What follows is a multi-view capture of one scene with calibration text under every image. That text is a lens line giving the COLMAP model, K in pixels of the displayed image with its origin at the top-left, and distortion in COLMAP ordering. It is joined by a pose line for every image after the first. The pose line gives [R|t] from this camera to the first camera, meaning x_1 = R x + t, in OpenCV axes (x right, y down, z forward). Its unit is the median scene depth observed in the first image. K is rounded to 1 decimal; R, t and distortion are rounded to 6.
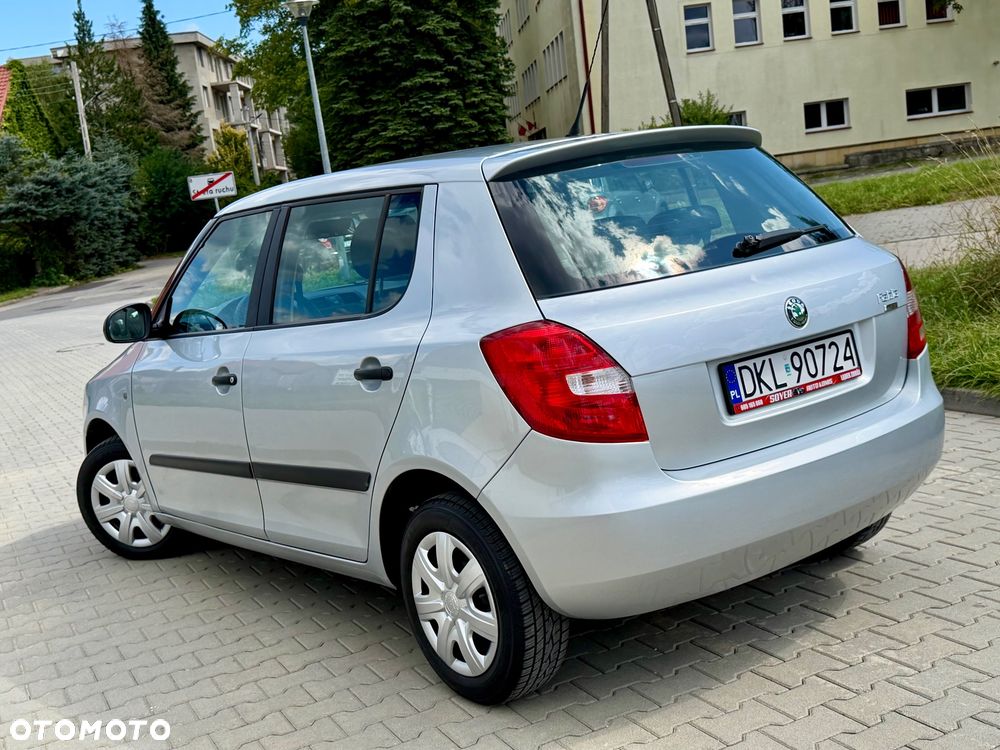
lens RADIAL K [[1233.2, 0, 500.0], [0, 1233.2, 375.0], [0, 0, 1]] dist [0.131641, -0.351117]
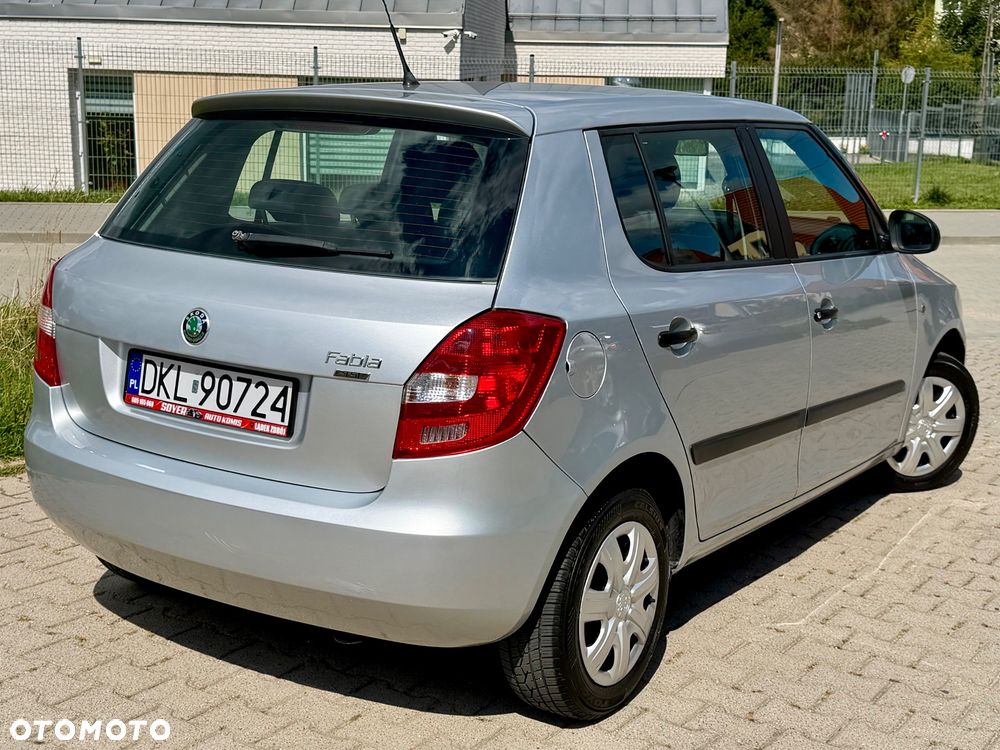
lens RADIAL K [[1389.5, 0, 500.0], [0, 1389.5, 375.0], [0, 0, 1]] dist [0.184853, -0.396264]
pose [[0.311392, 0.329657, -0.891269, 1.191028], [-0.208341, 0.938765, 0.274434, -0.331974], [0.927162, 0.100231, 0.361005, 0.847425]]
